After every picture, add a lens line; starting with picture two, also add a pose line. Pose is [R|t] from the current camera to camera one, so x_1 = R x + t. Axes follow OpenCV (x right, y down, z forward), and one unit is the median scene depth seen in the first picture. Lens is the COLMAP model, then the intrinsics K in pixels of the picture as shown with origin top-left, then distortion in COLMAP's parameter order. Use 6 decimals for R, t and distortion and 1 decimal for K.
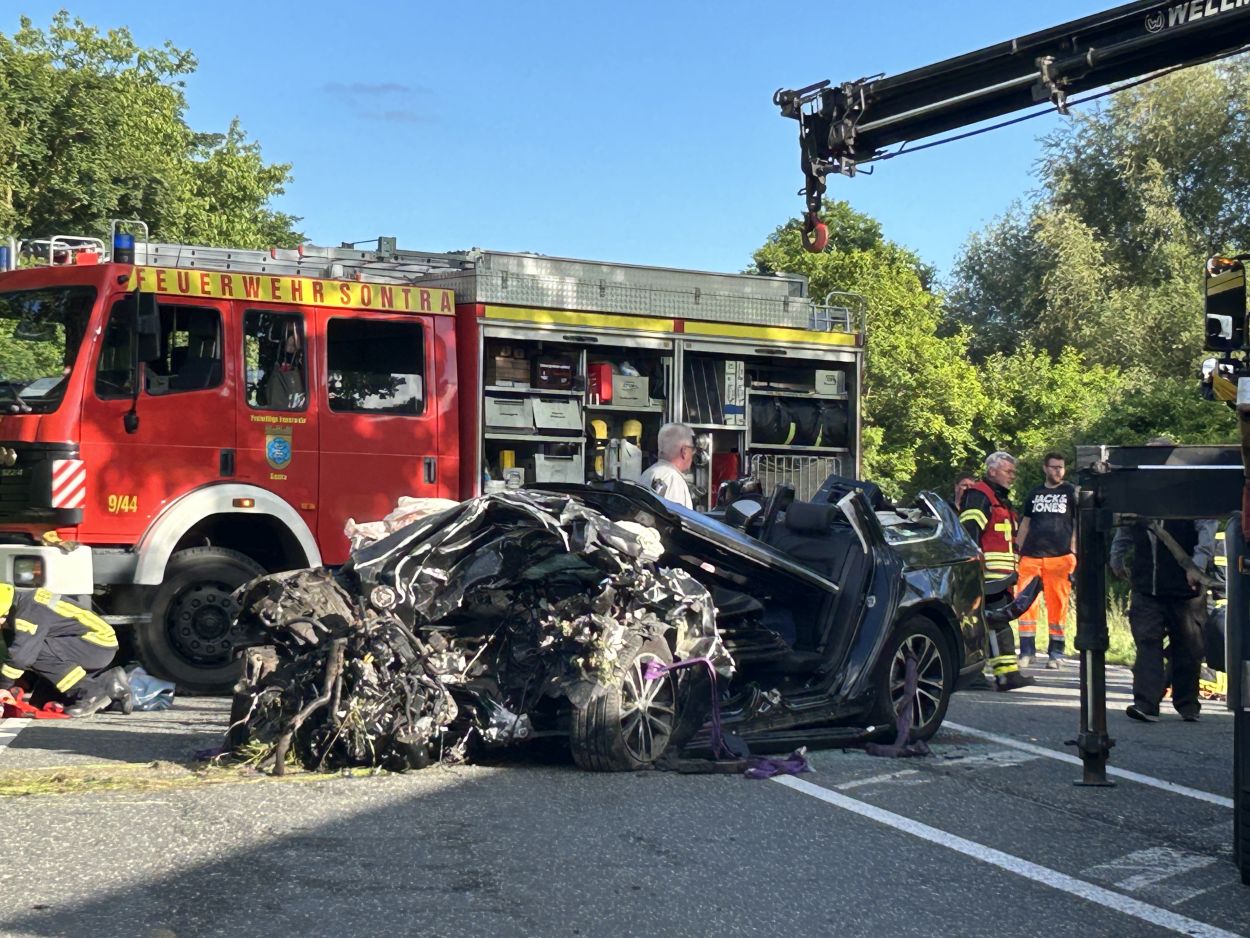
lens RADIAL K [[3159.4, 0, 613.8], [0, 3159.4, 467.5], [0, 0, 1]] dist [0.133525, 0.000000]
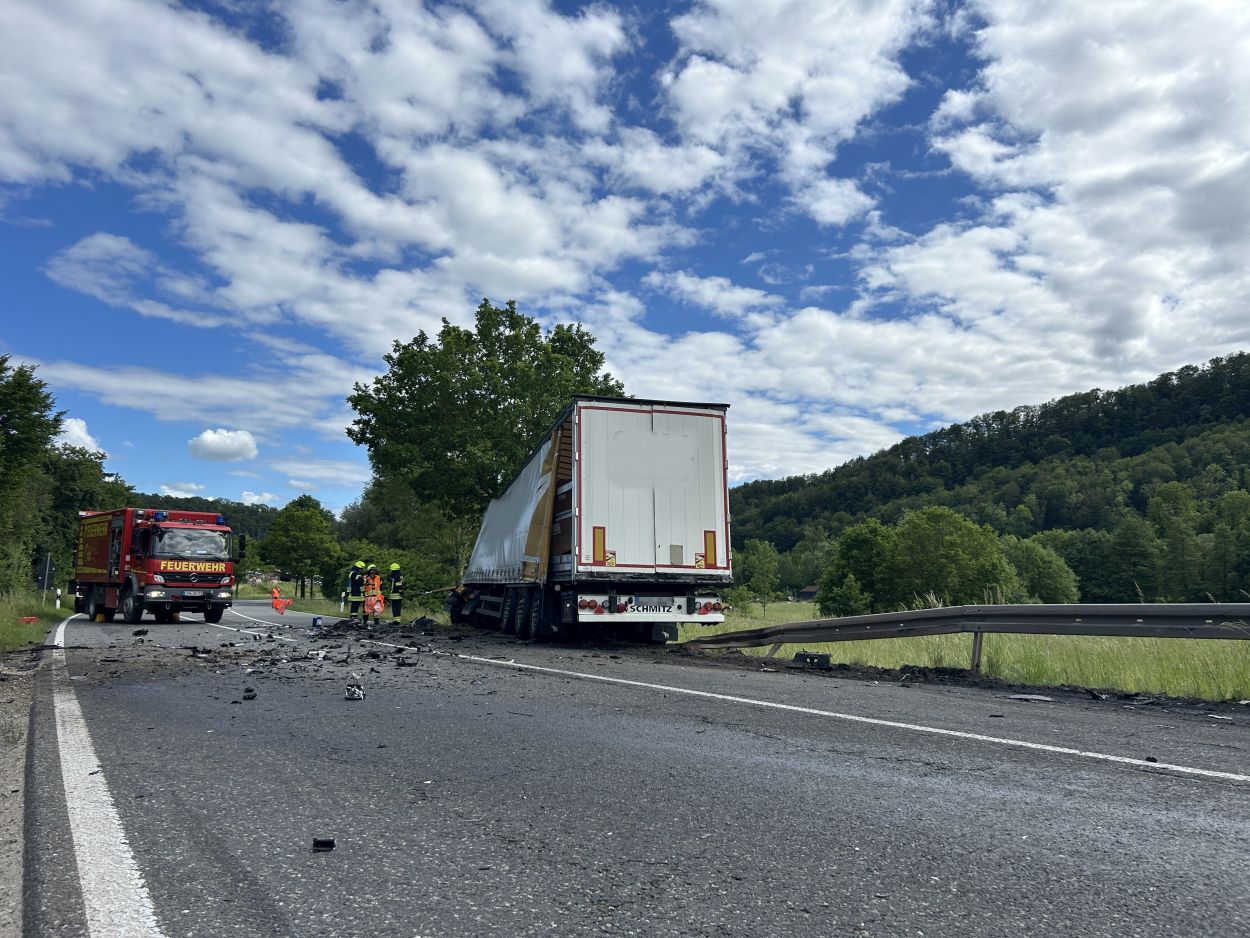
lens RADIAL K [[931.3, 0, 630.9], [0, 931.3, 478.5], [0, 0, 1]] dist [0.049565, -0.060656]
pose [[0.926219, 0.047536, 0.373977, 0.069778], [-0.010932, 0.994988, -0.099397, -0.007722], [-0.376828, 0.087976, 0.922096, -0.682229]]
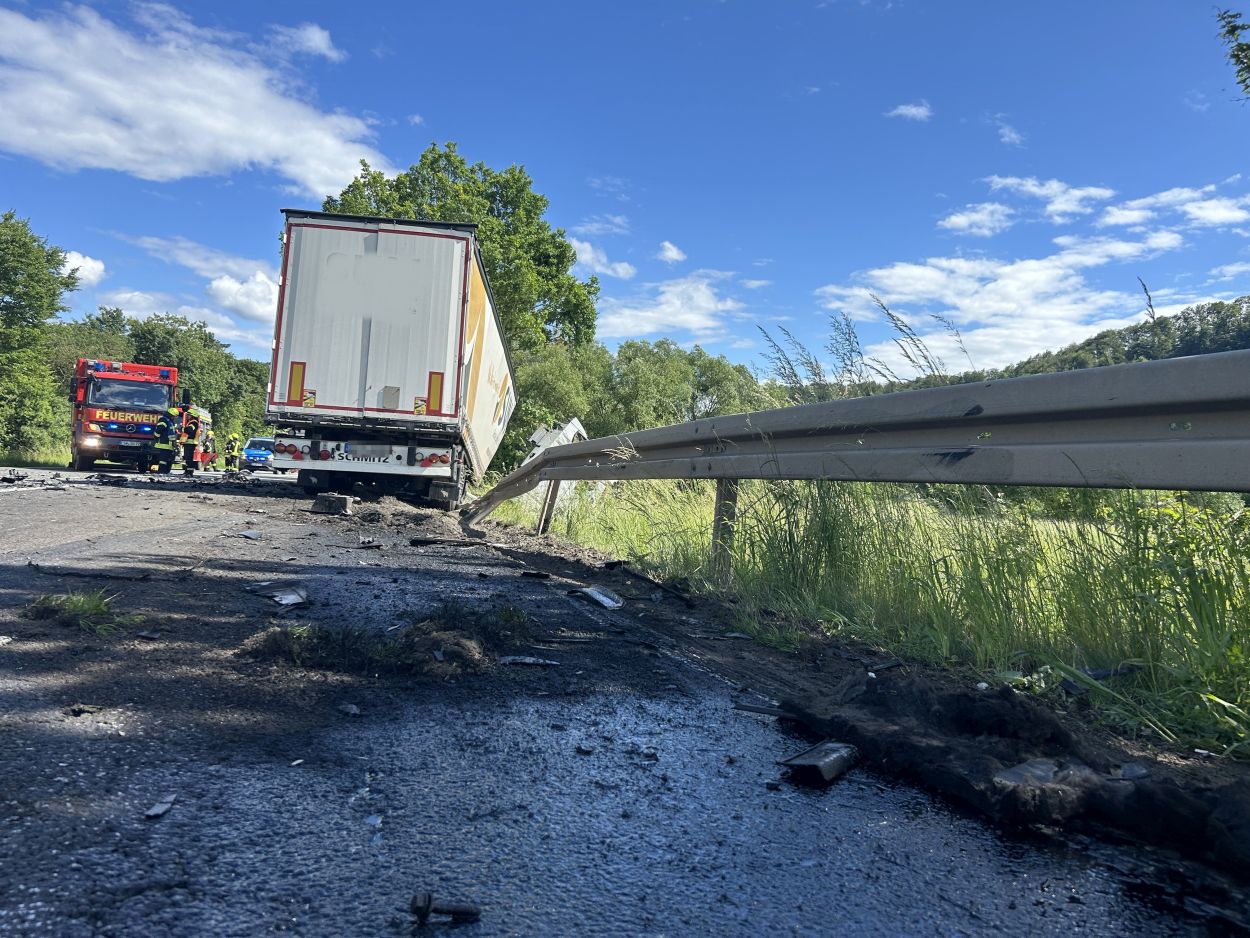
lens RADIAL K [[931.3, 0, 619.7], [0, 931.3, 479.9], [0, 0, 1]] dist [0.049565, -0.060656]
pose [[0.979007, 0.045315, 0.198726, 0.412014], [-0.051024, 0.998416, 0.023697, 0.012145], [-0.197337, -0.033339, 0.979769, -0.676416]]
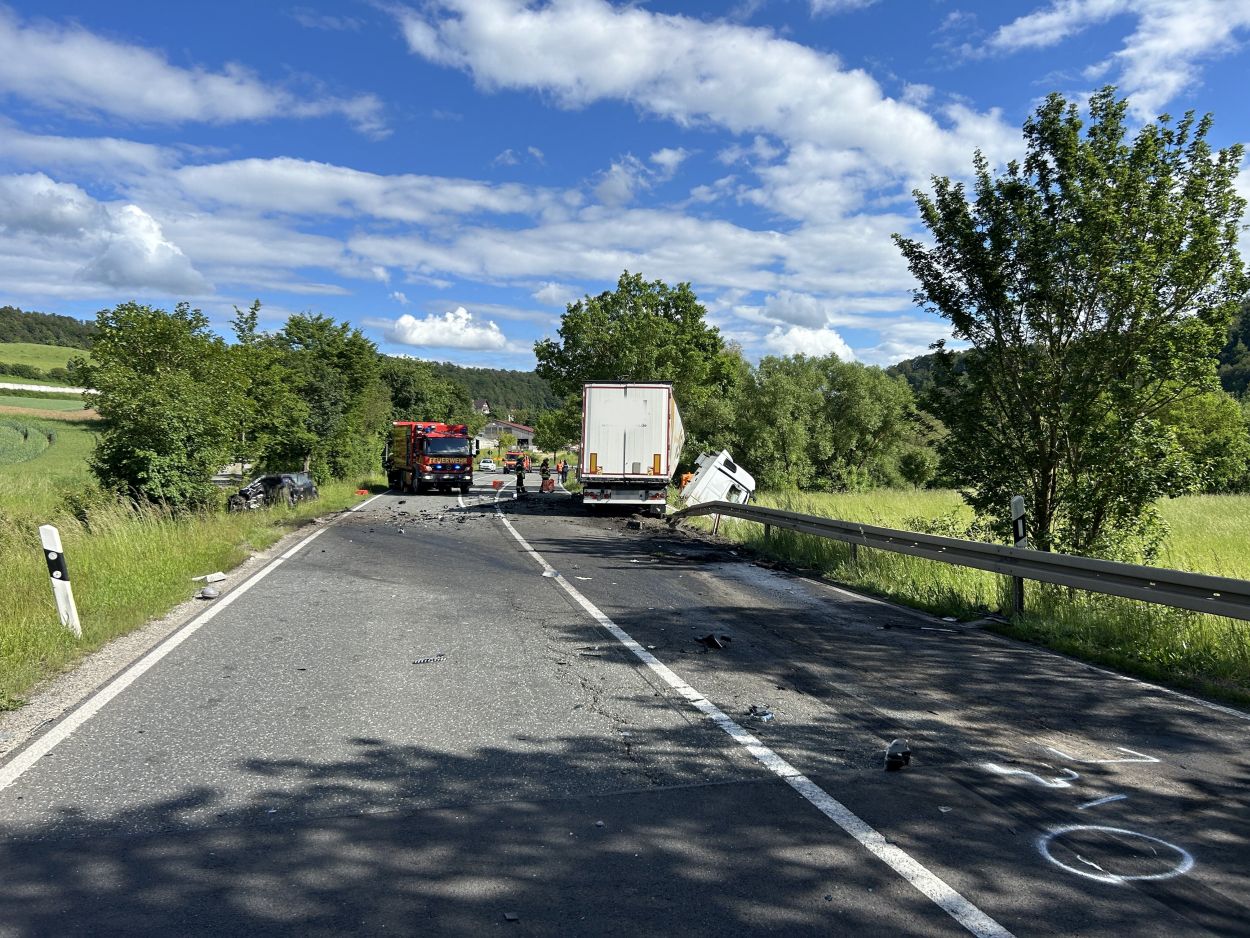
lens RADIAL K [[931.3, 0, 618.4], [0, 931.3, 455.4], [0, 0, 1]] dist [0.049565, -0.060656]
pose [[0.999395, 0.001504, 0.034739, 0.309947], [-0.002342, 0.999707, 0.024103, -0.071492], [-0.034693, -0.024169, 0.999106, -1.349905]]
